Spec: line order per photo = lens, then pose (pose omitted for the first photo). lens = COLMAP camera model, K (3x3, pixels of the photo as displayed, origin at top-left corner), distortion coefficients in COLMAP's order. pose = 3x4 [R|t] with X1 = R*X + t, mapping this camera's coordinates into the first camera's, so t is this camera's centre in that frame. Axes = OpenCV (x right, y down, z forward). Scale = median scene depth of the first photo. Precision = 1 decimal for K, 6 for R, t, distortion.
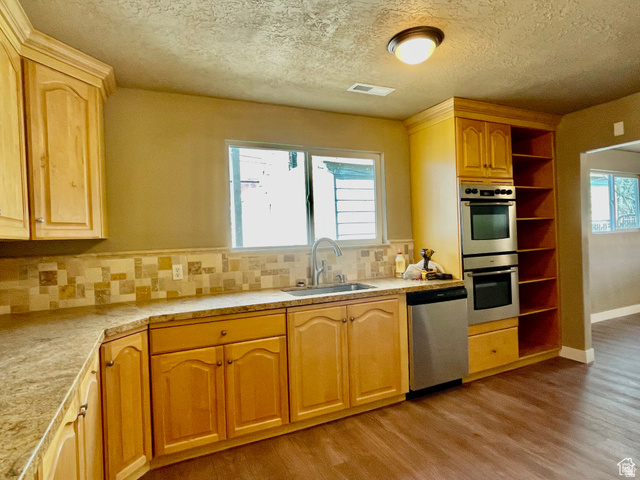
lens RADIAL K [[362.0, 0, 320.1], [0, 362.0, 241.6], [0, 0, 1]] dist [-0.001698, 0.000120]
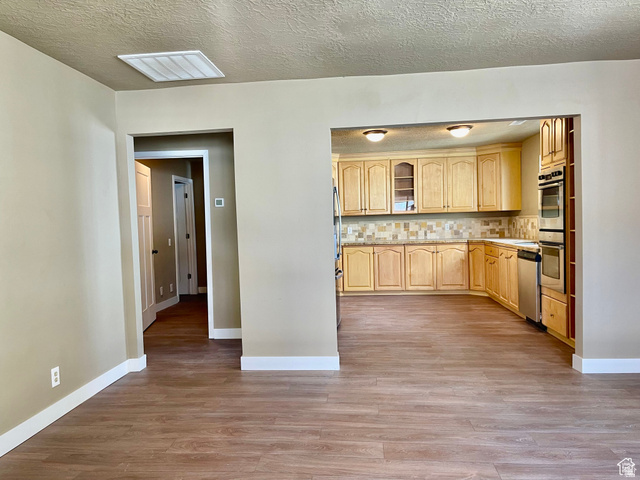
lens RADIAL K [[465.8, 0, 314.9], [0, 465.8, 240.3], [0, 0, 1]] dist [0.005913, -0.009473]
pose [[-0.513116, 0.084610, -0.854139, 2.653621], [0.035272, 0.996367, 0.077510, -0.092454], [0.857594, 0.009644, -0.514237, 1.407215]]
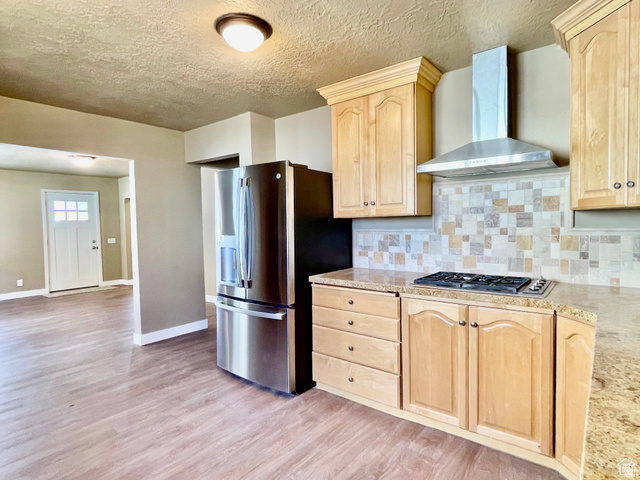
lens RADIAL K [[362.0, 0, 318.2], [0, 362.0, 238.6], [0, 0, 1]] dist [-0.001698, 0.000120]
pose [[-0.450058, 0.006124, 0.892978, -0.418852], [0.045533, 0.998833, 0.016098, 0.012208], [-0.891838, 0.047905, -0.449812, 0.663943]]
